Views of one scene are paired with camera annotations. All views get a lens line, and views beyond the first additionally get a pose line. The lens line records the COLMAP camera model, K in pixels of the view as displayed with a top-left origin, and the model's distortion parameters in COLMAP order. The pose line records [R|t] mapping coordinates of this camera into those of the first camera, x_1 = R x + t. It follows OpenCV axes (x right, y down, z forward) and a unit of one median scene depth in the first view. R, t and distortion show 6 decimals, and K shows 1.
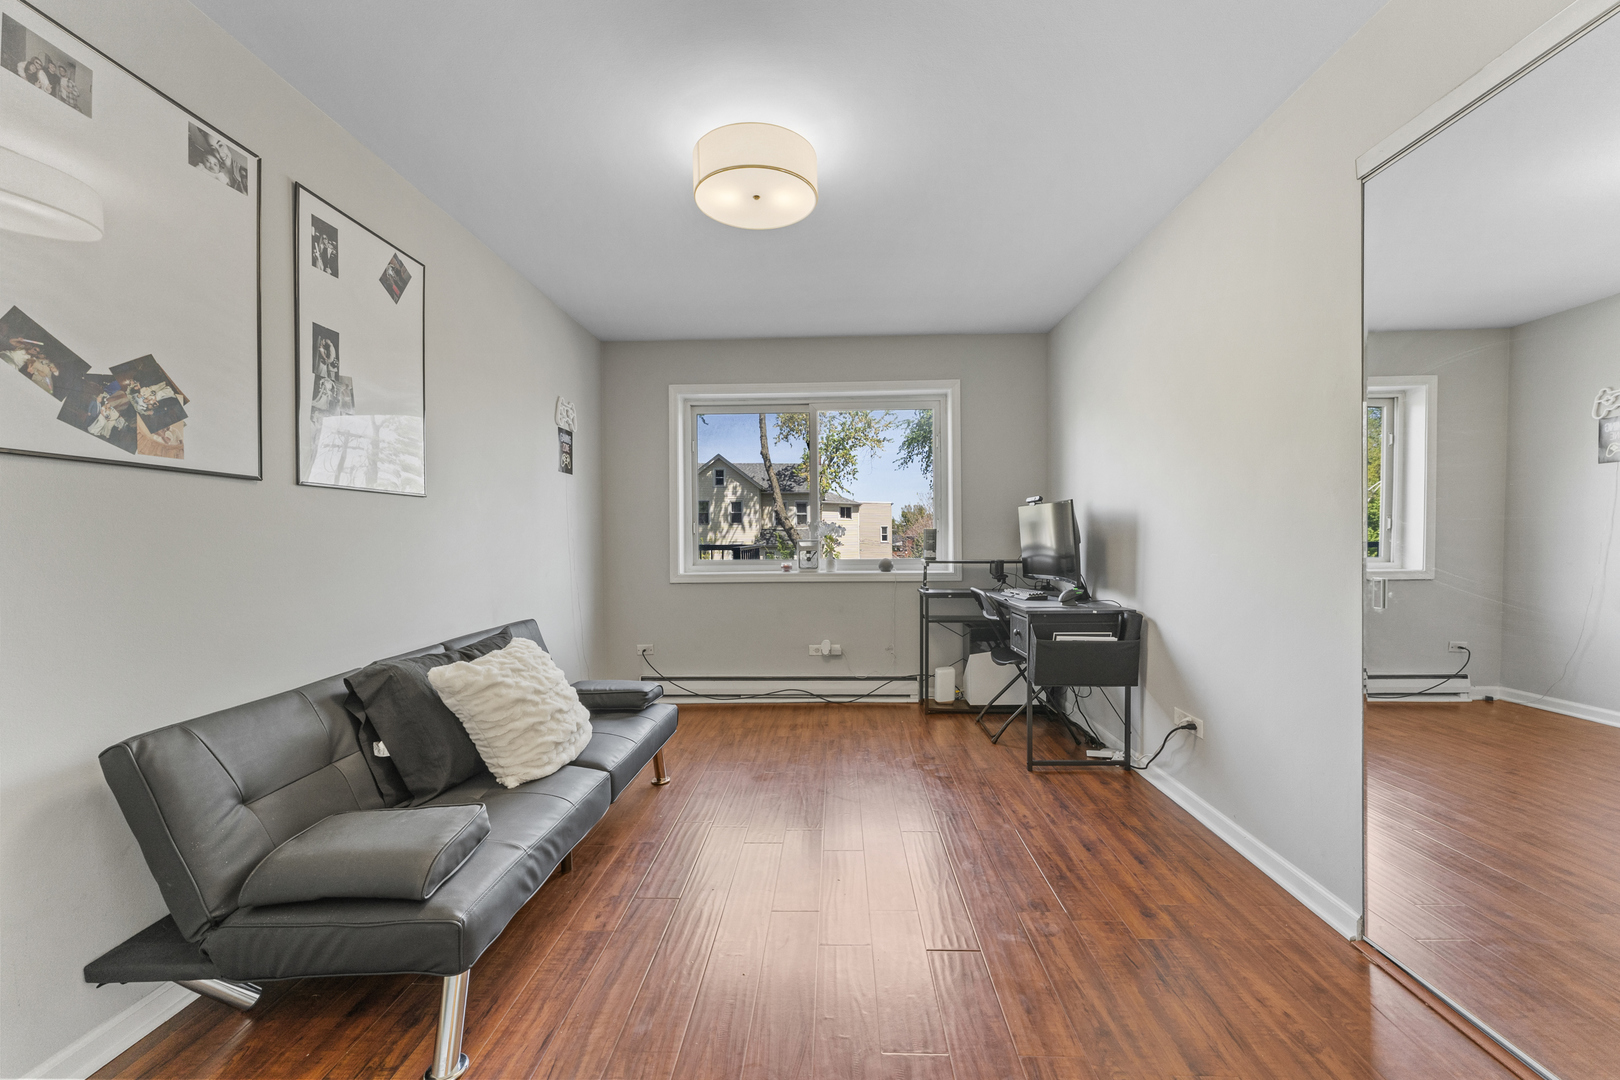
lens RADIAL K [[649.7, 0, 813.8], [0, 649.7, 539.8], [0, 0, 1]] dist [0.001864, -0.000489]
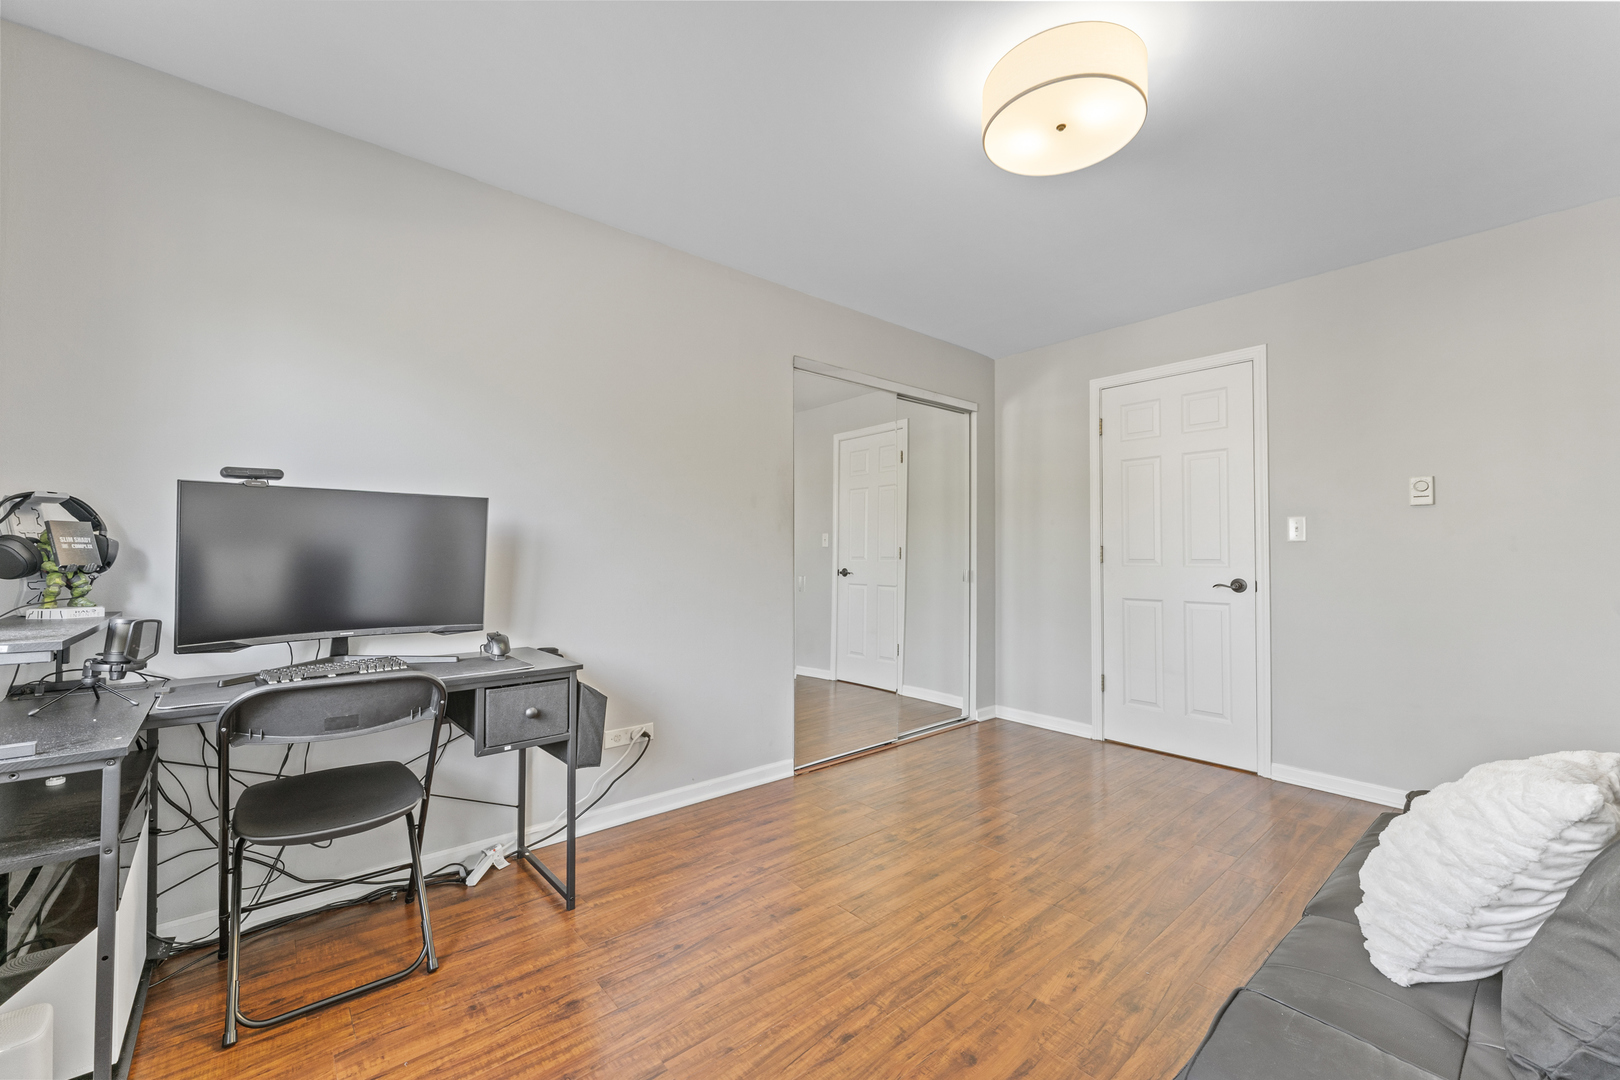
lens RADIAL K [[649.7, 0, 810.1], [0, 649.7, 542.2], [0, 0, 1]] dist [0.001864, -0.000489]
pose [[-0.675106, 0.013807, 0.737591, -0.103737], [0.004025, 0.999879, -0.015032, -0.003262], [-0.737710, -0.007179, -0.675080, 0.398222]]
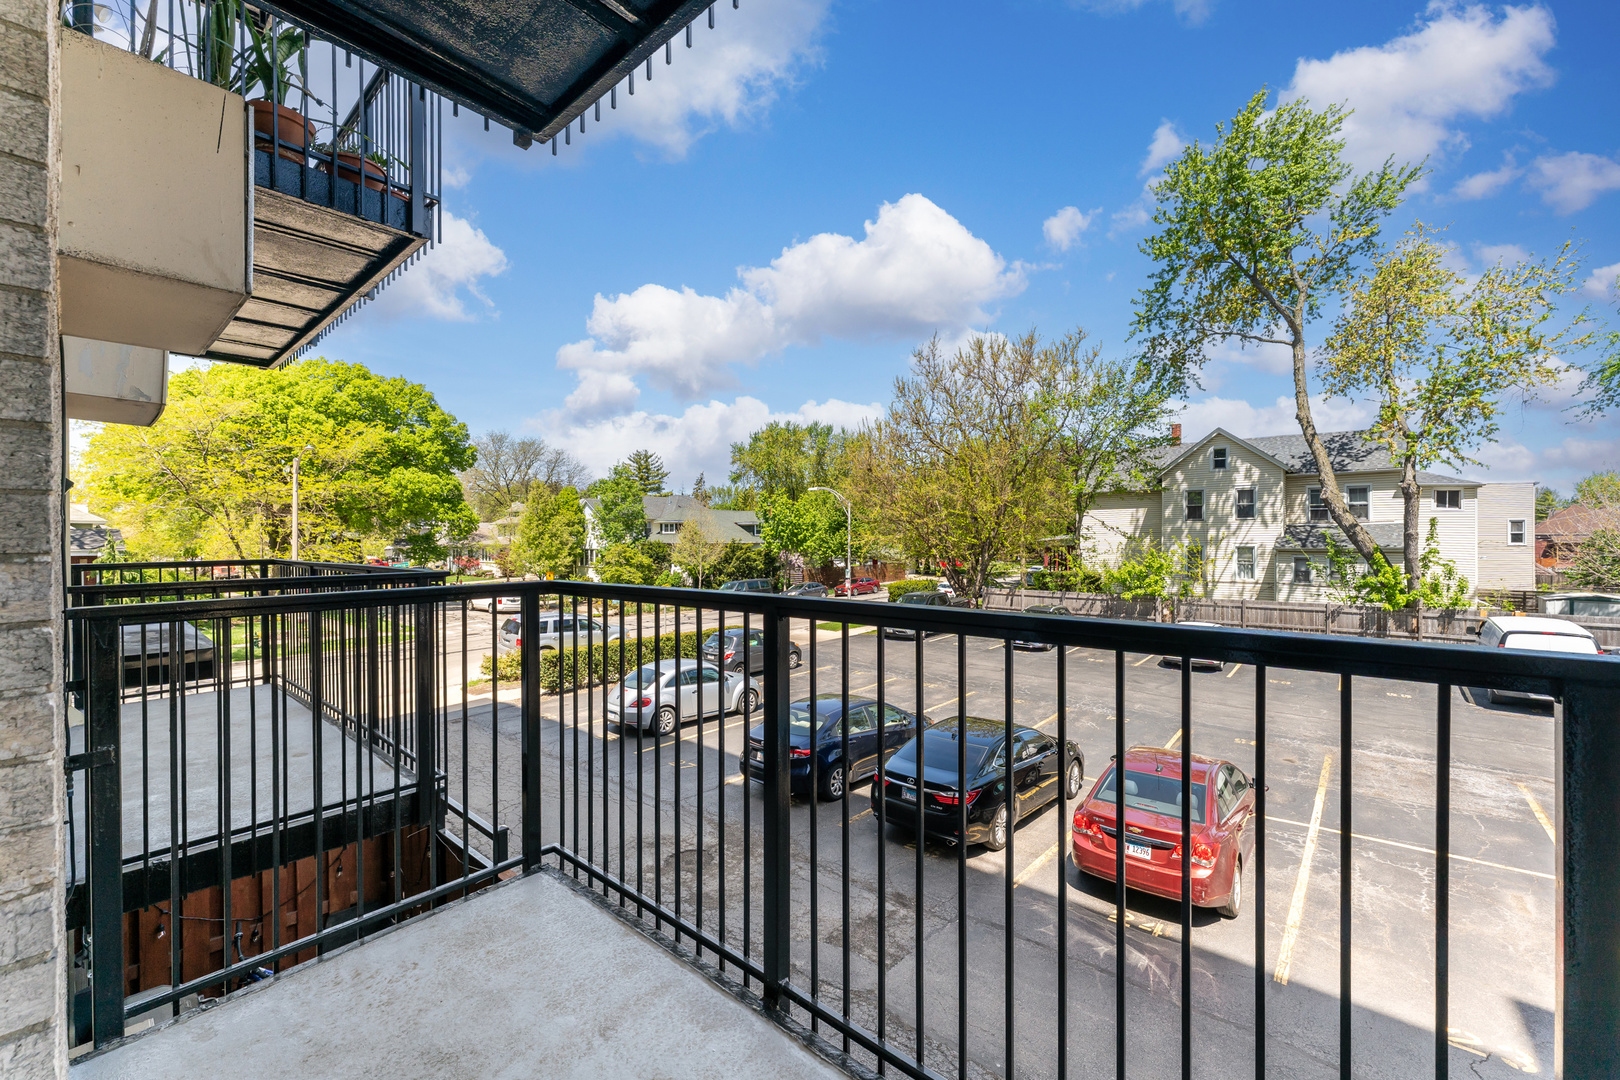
lens RADIAL K [[649.7, 0, 807.6], [0, 649.7, 539.1], [0, 0, 1]] dist [0.001864, -0.000489]
pose [[0.775934, 0.005561, -0.630789, -0.045067], [-0.005501, 0.999983, 0.002049, 0.001190], [0.630790, 0.001880, 0.775951, 0.105835]]
